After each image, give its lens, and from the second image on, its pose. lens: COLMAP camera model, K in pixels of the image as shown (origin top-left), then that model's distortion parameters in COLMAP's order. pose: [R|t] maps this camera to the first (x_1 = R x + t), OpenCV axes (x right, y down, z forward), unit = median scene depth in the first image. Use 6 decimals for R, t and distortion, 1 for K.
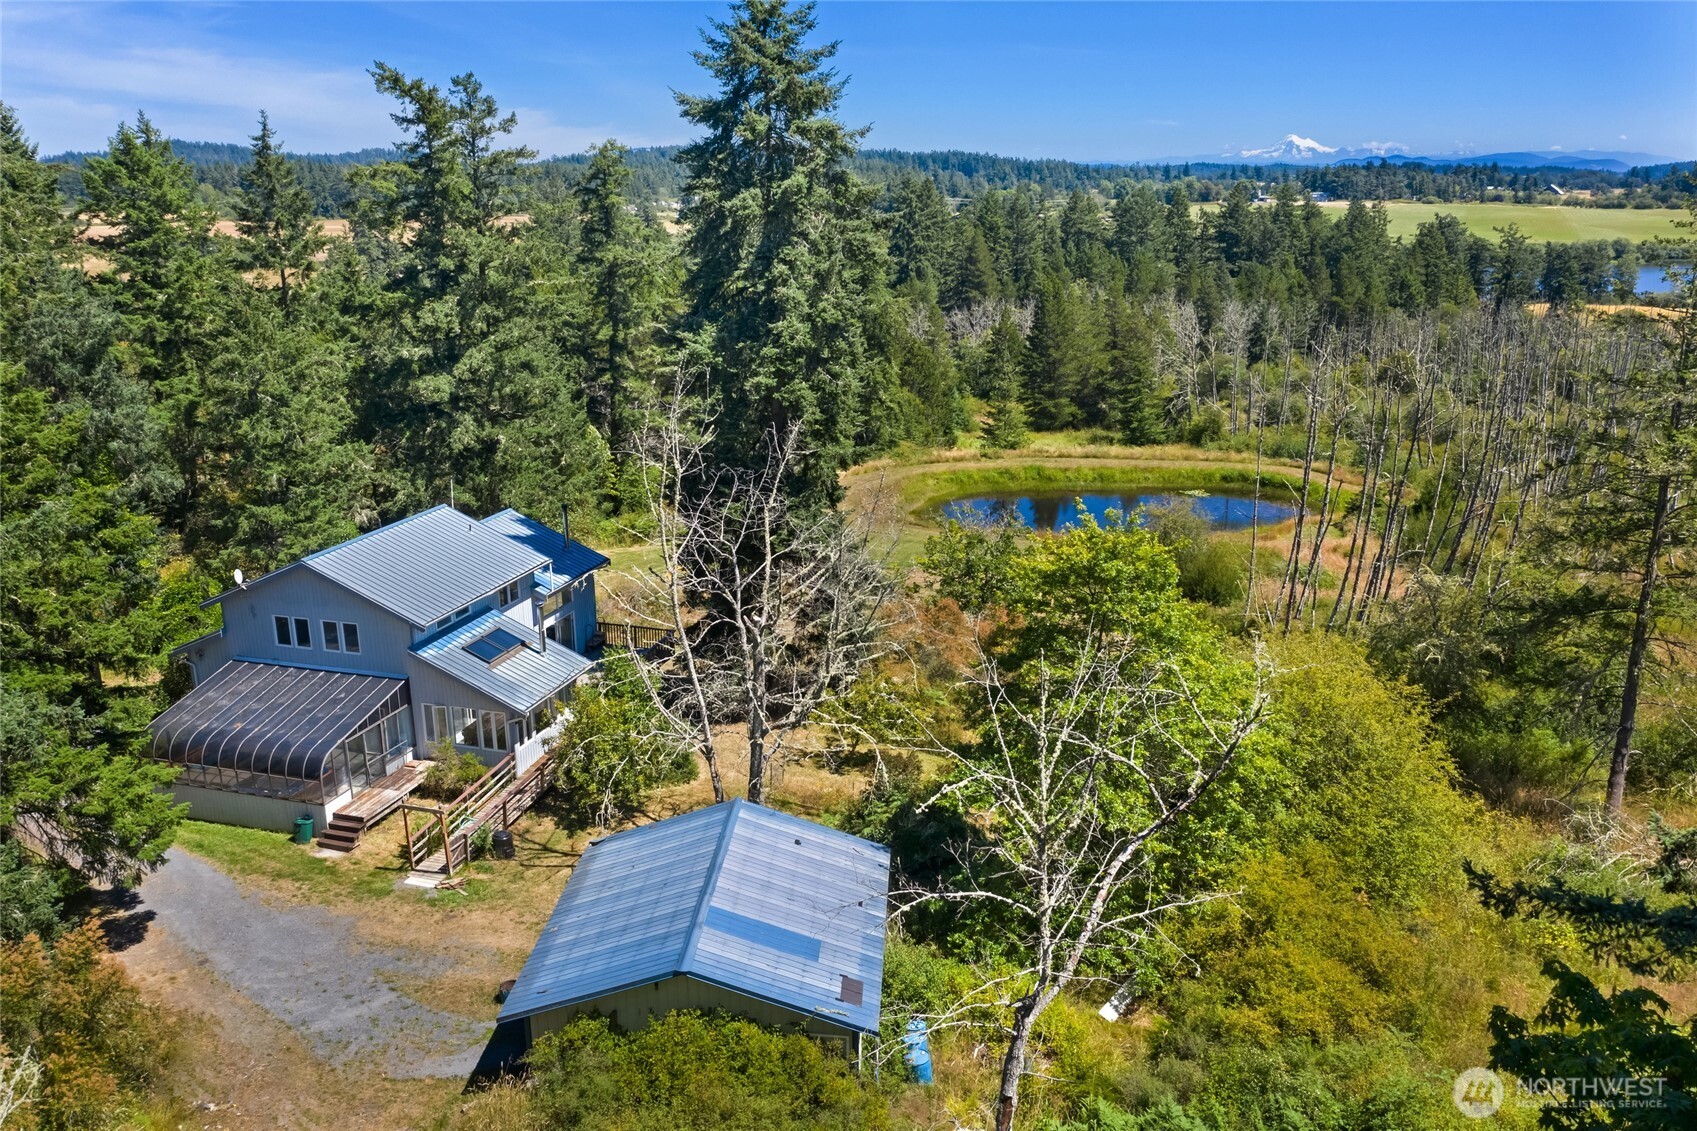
lens RADIAL K [[1357.5, 0, 844.9], [0, 1357.5, 566.6], [0, 0, 1]] dist [-0.009761, 0.003196]
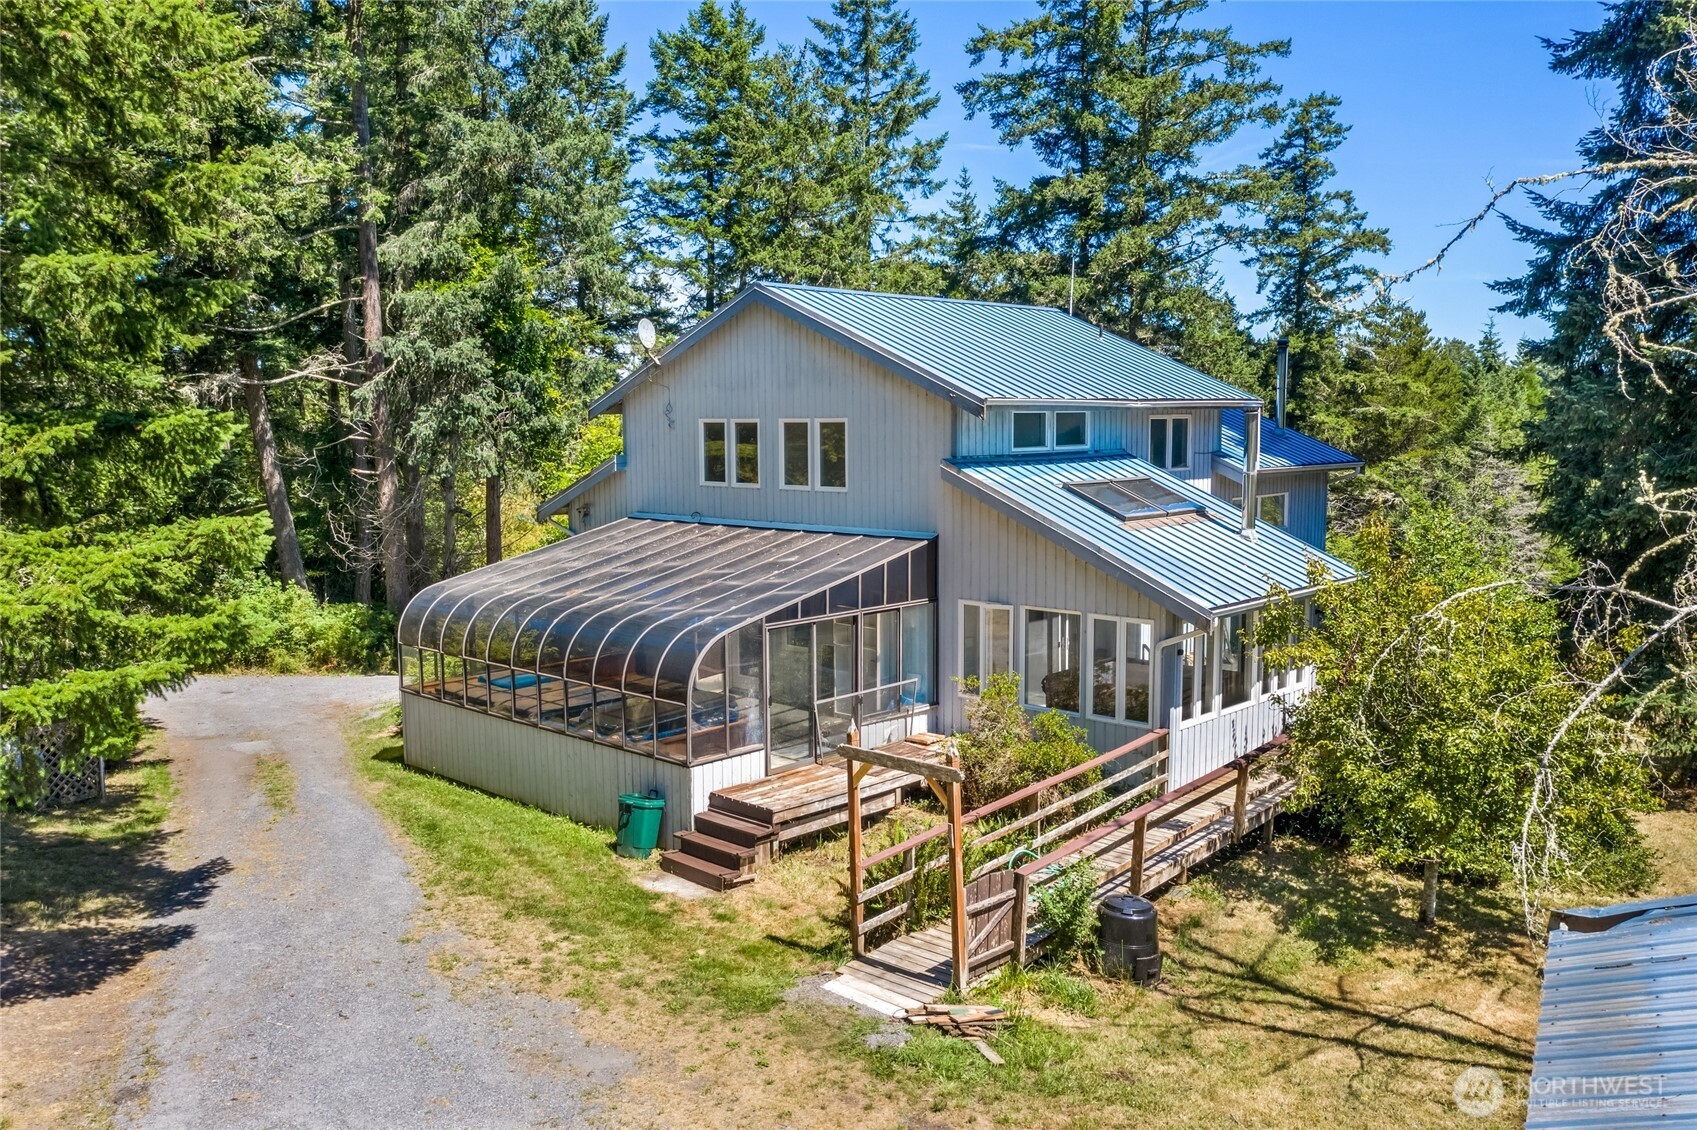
lens RADIAL K [[1357.5, 0, 852.1], [0, 1357.5, 570.5], [0, 0, 1]] dist [-0.009761, 0.003196]
pose [[0.903066, 0.054229, -0.426064, -0.174179], [-0.121615, 0.983685, -0.132567, 0.166151], [0.411923, 0.171533, 0.894928, 0.652056]]
